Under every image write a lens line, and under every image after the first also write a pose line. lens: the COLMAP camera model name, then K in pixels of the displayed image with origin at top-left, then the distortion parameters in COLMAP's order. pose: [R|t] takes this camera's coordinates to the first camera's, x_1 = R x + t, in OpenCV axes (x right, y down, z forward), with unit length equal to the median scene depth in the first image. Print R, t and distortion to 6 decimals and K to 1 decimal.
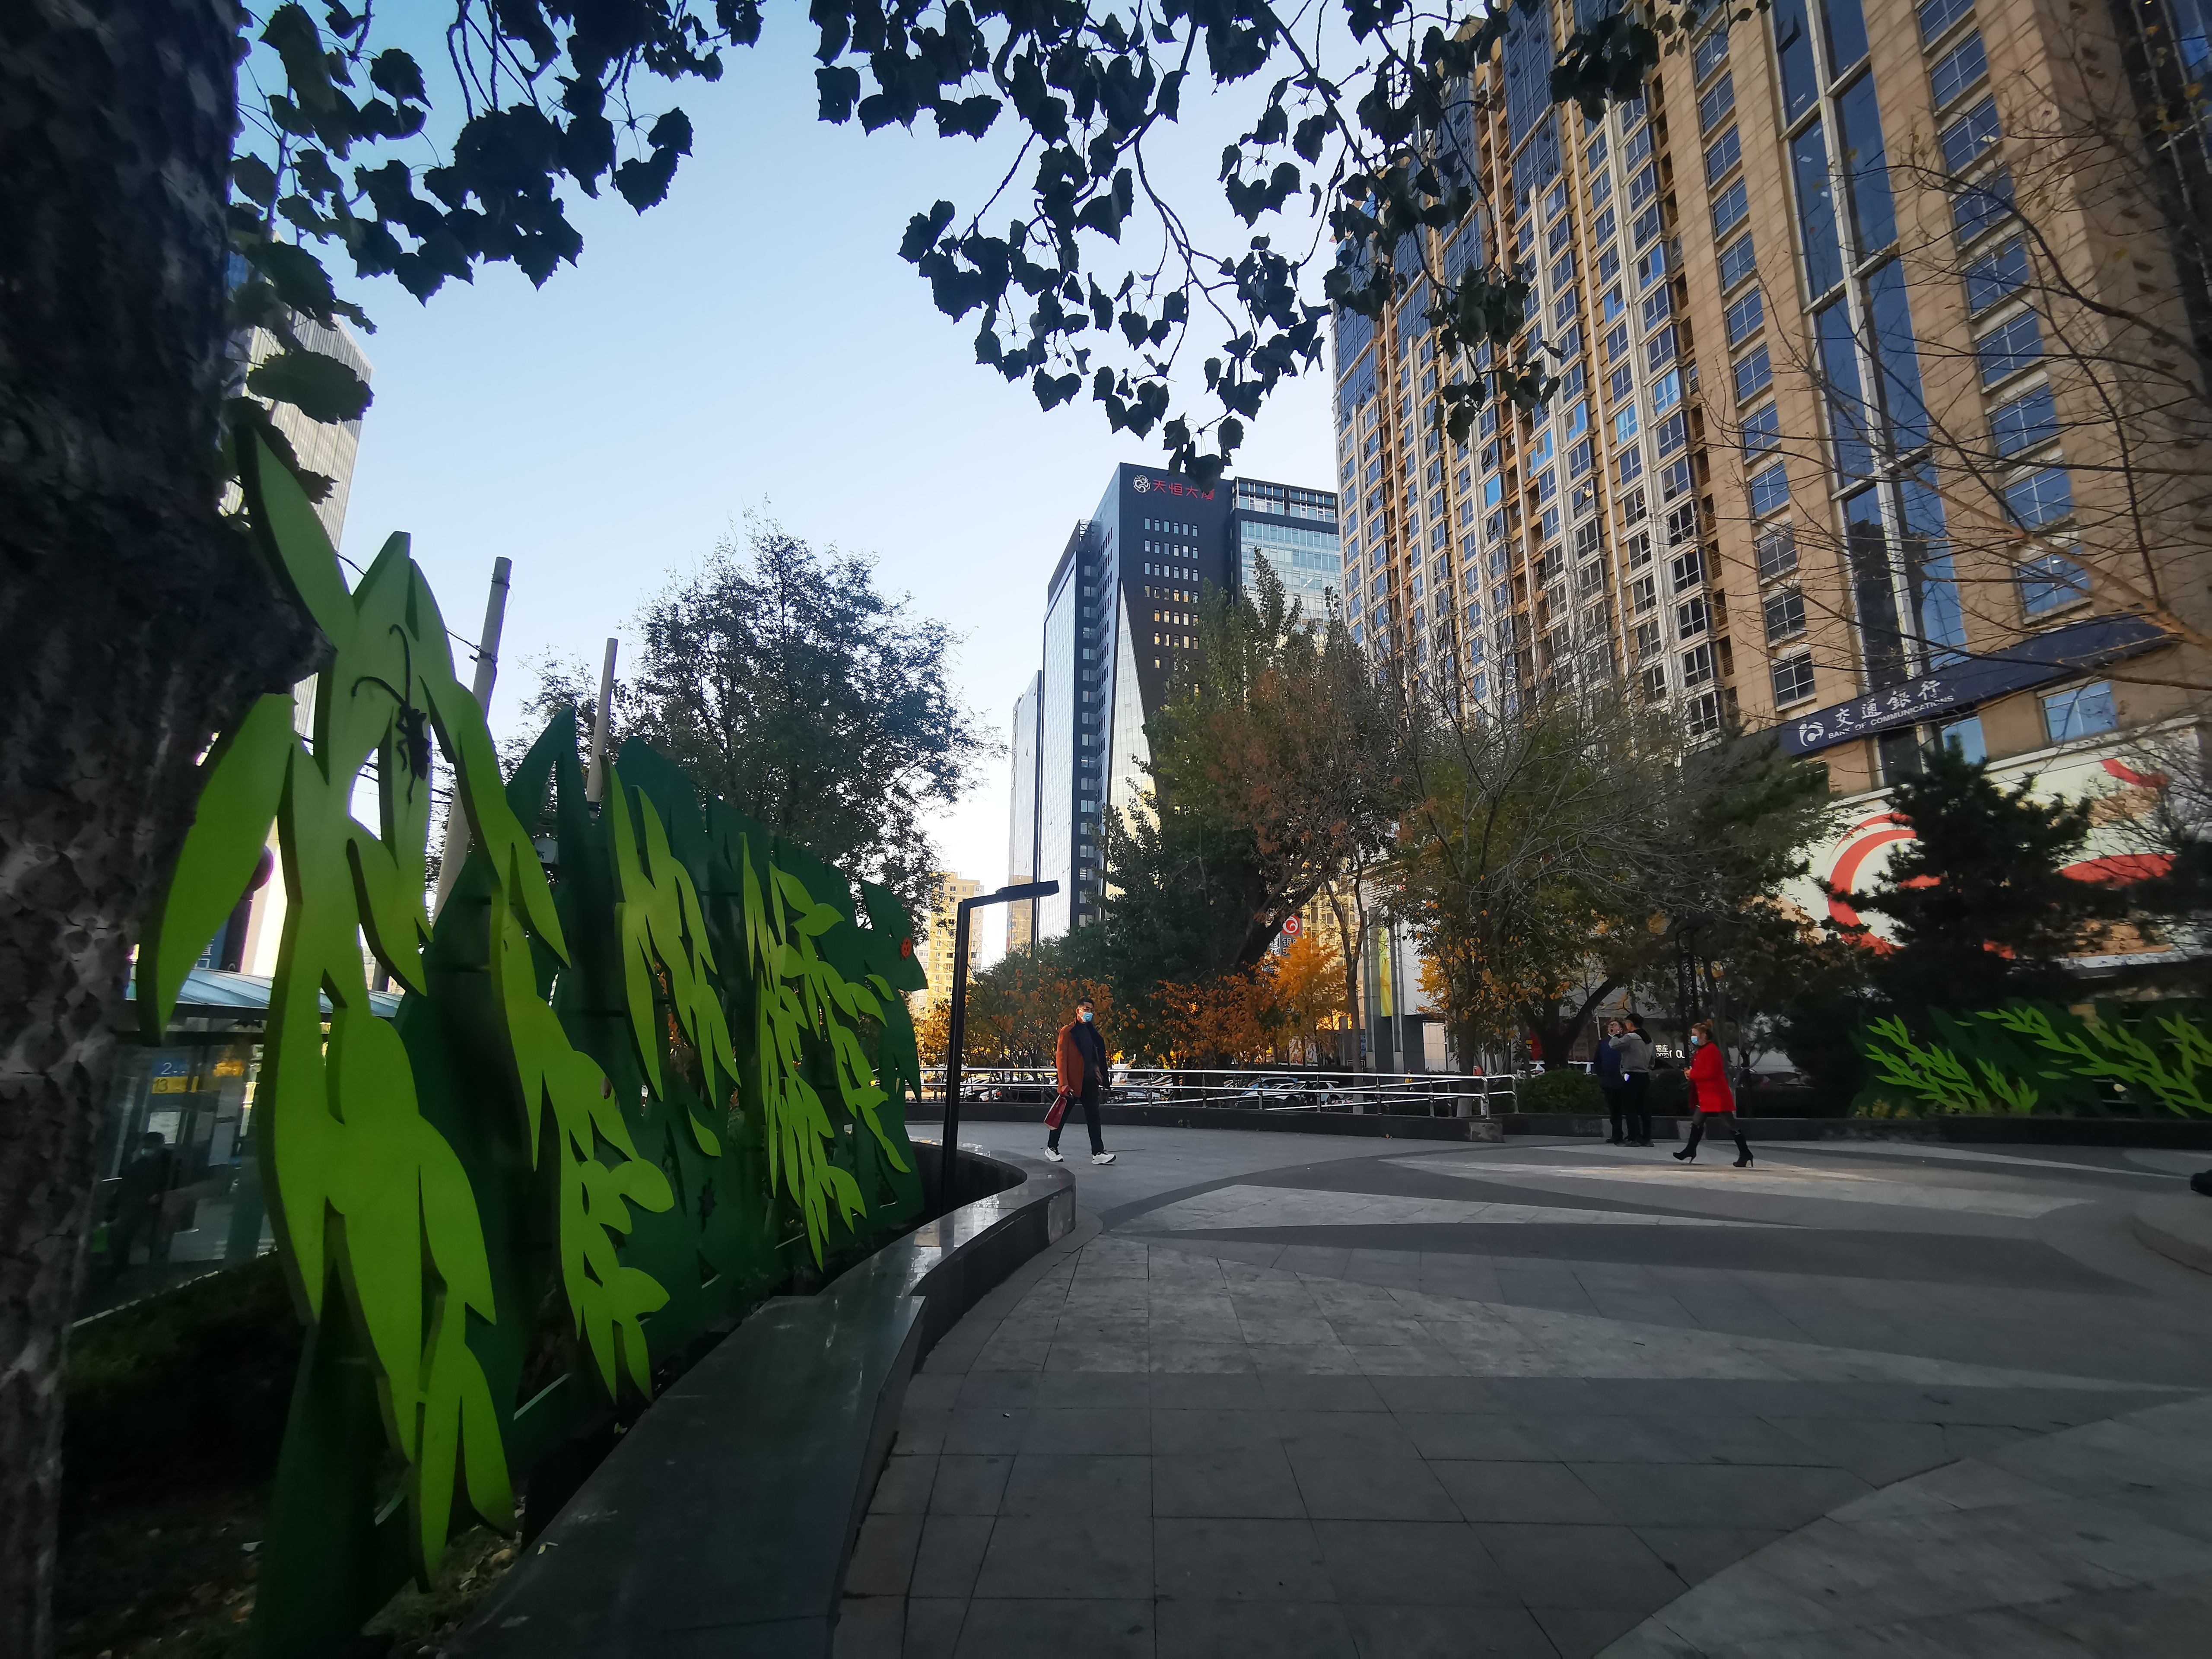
lens RADIAL K [[1047.1, 0, 1112.1], [0, 1047.1, 828.2], [0, 0, 1]] dist [0.002792, 0.000717]
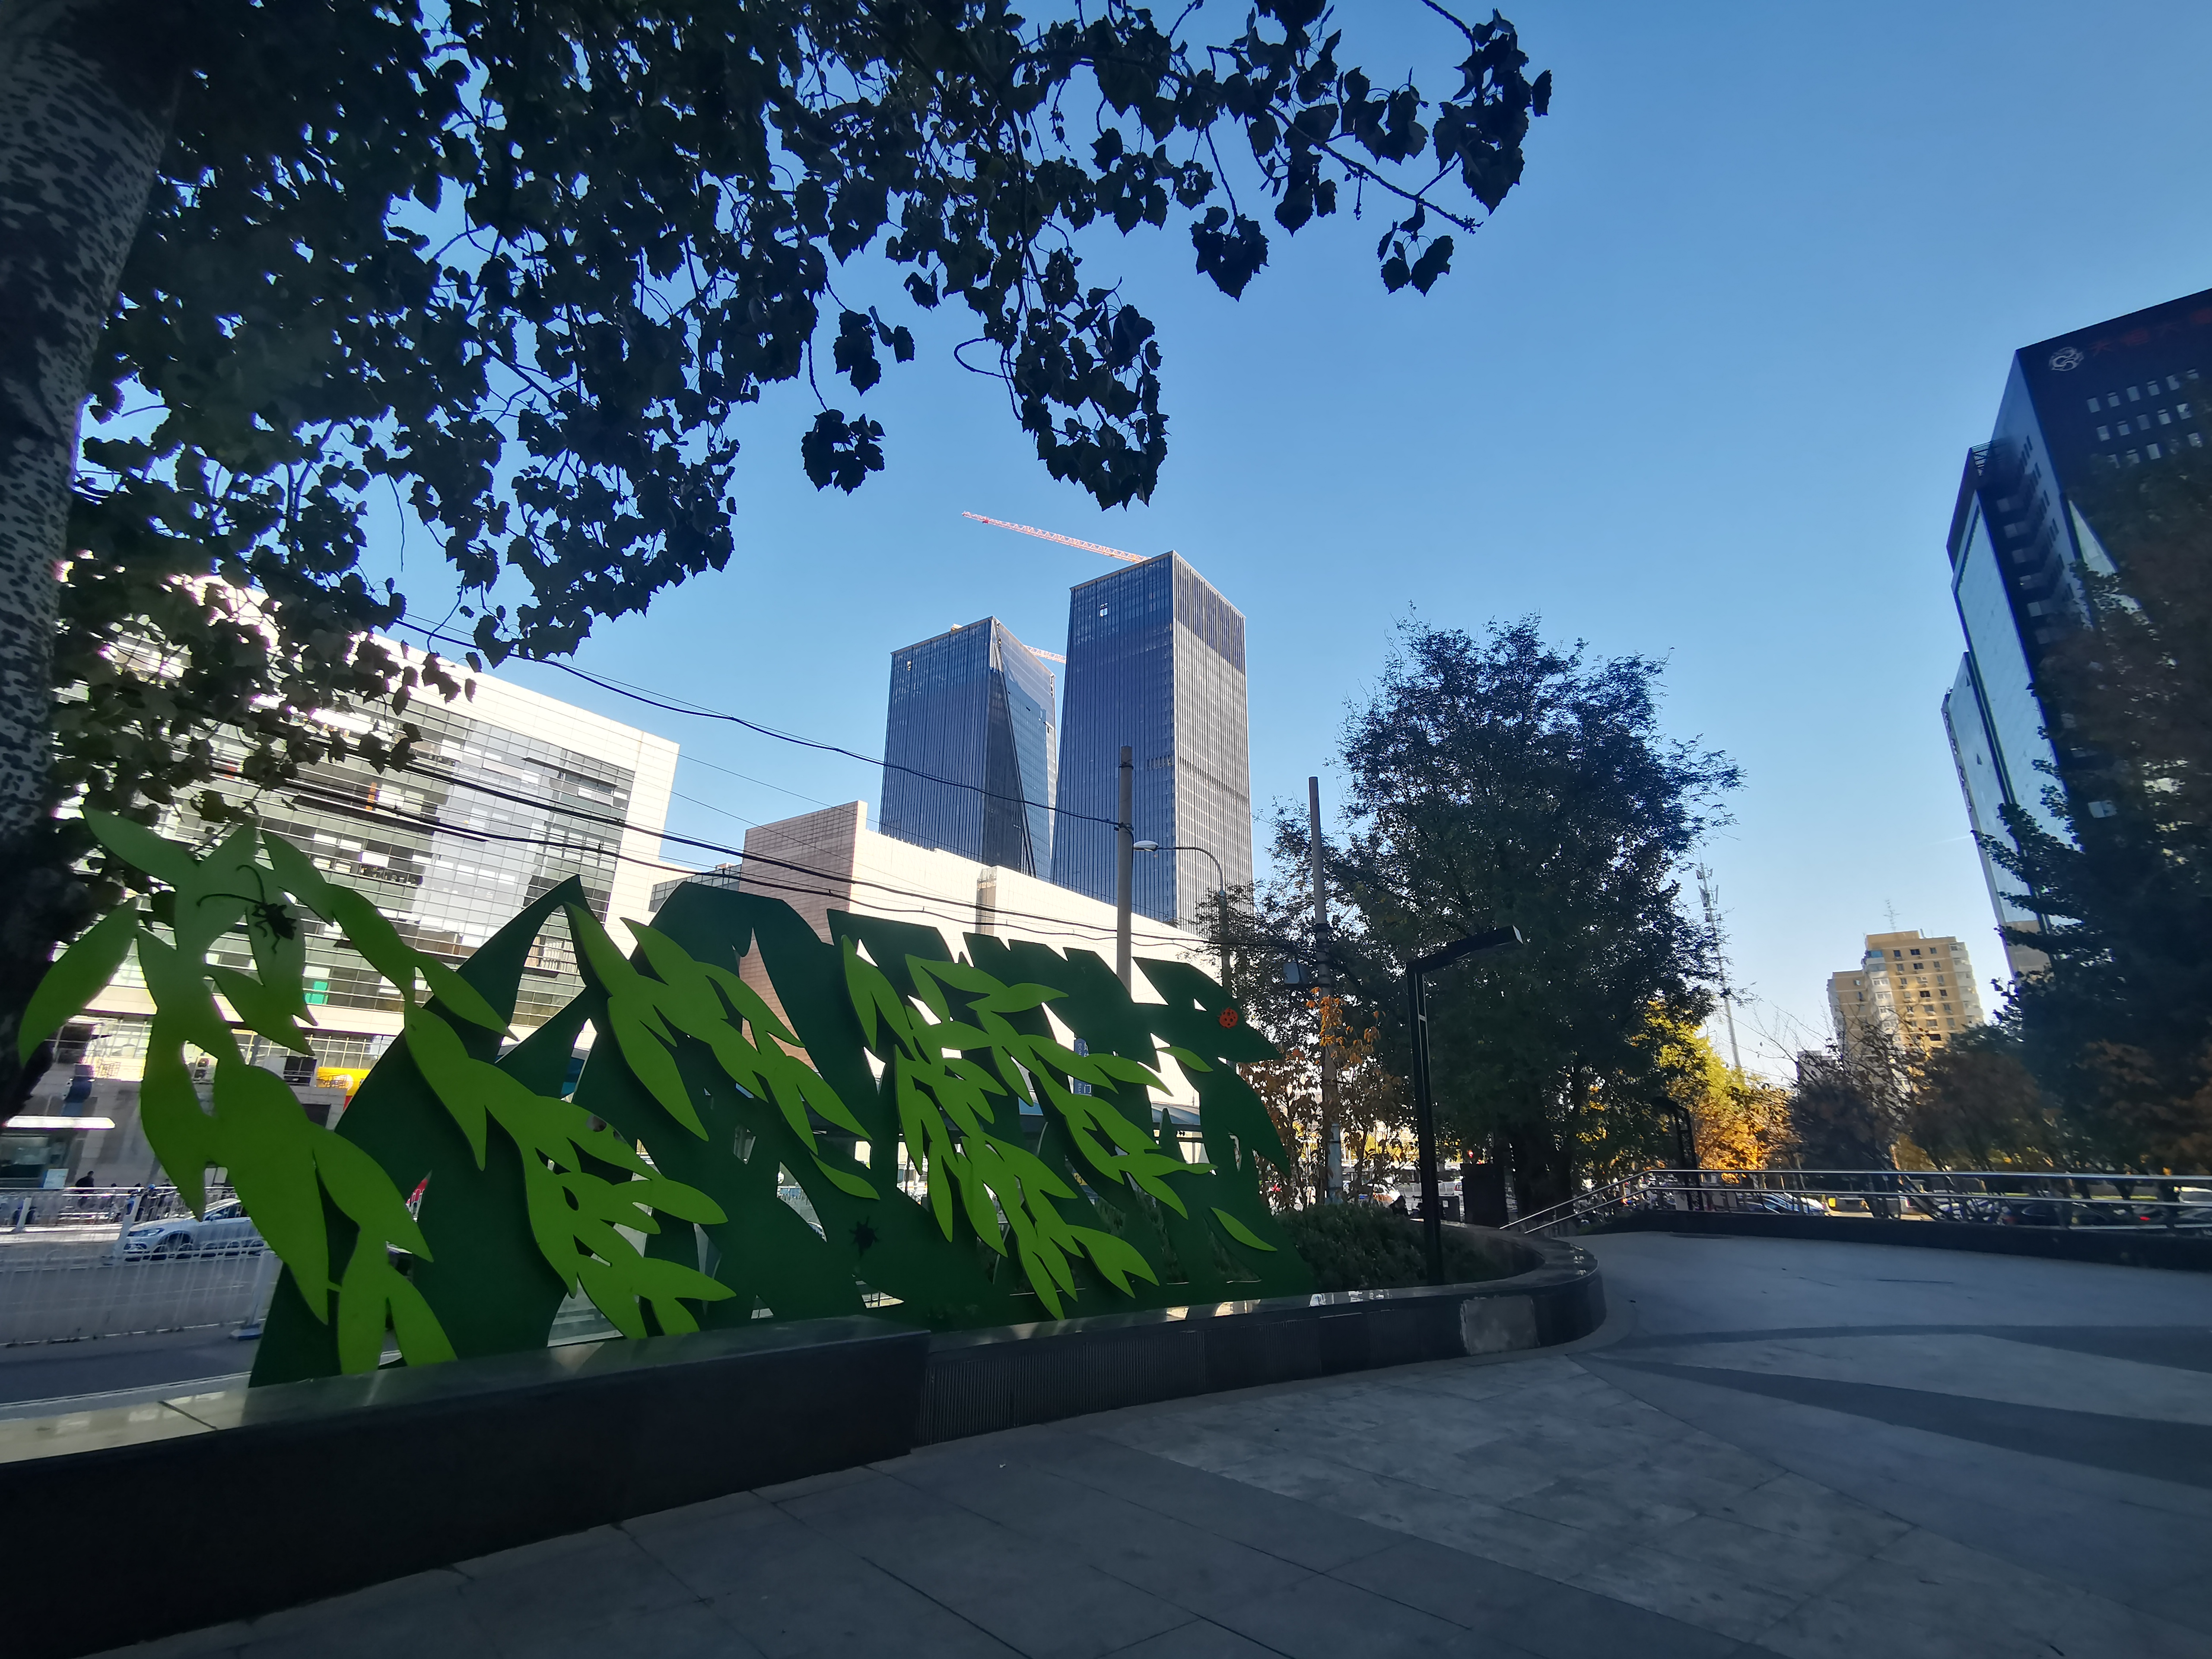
lens RADIAL K [[1047.1, 0, 1112.1], [0, 1047.1, 828.2], [0, 0, 1]] dist [0.002792, 0.000717]
pose [[0.651230, -0.234050, -0.721886, 0.274848], [0.157417, 0.972224, -0.173205, 0.050992], [0.742374, -0.000841, 0.669985, 0.132724]]
